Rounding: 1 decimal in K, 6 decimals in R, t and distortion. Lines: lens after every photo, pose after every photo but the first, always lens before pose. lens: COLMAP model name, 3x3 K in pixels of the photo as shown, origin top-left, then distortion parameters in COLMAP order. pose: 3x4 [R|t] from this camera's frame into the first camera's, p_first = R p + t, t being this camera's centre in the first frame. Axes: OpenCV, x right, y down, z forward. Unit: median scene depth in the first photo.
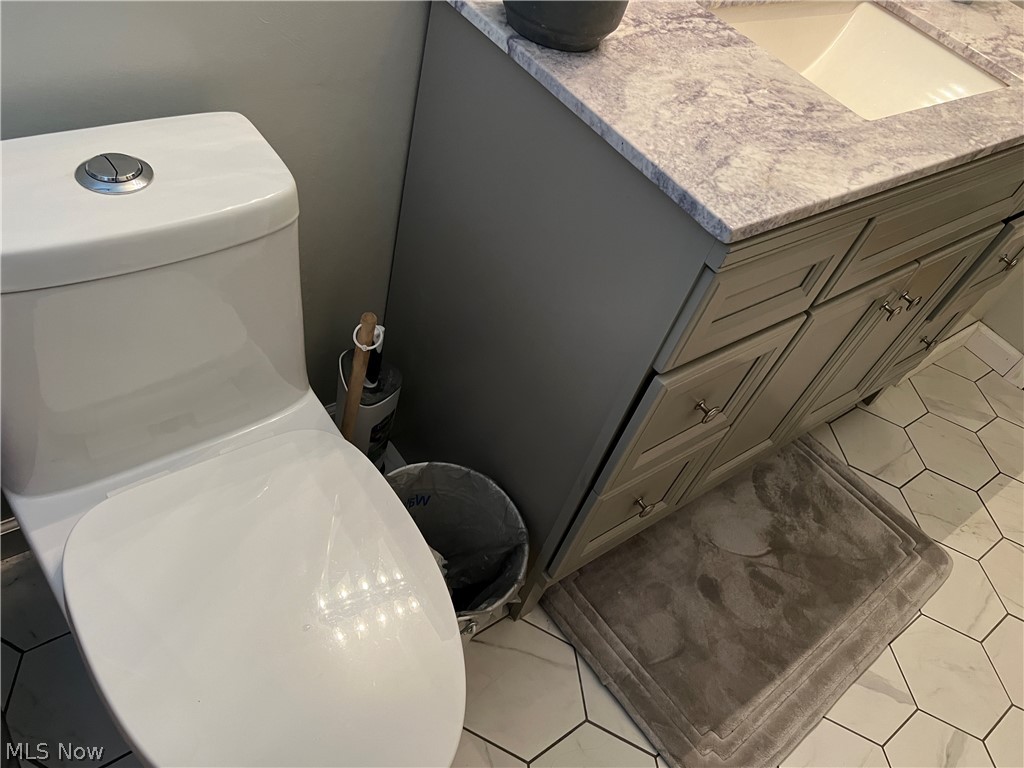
lens RADIAL K [[772.1, 0, 514.3], [0, 772.1, 385.7], [0, 0, 1]] dist [0.015013, -0.013113]
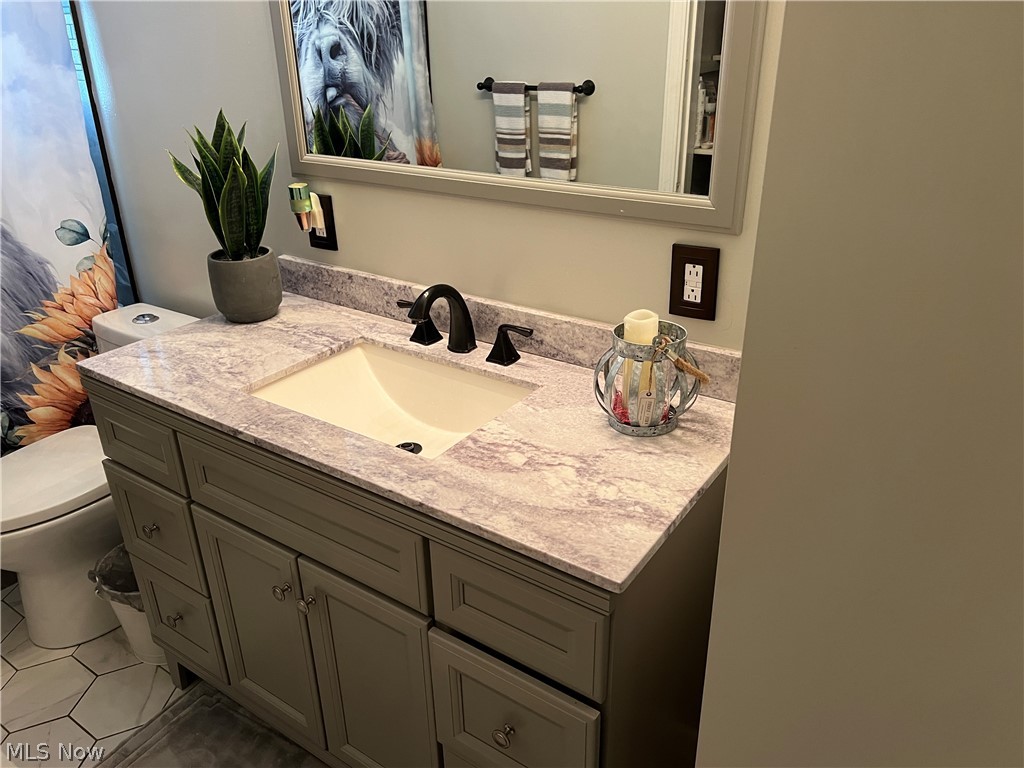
lens RADIAL K [[772.1, 0, 513.4], [0, 772.1, 385.2], [0, 0, 1]] dist [0.015013, -0.013113]
pose [[0.304676, 0.173998, -0.936428, 2.095010], [-0.637416, 0.767797, -0.064725, -0.618719], [0.707724, 0.616614, 0.344838, 0.903821]]
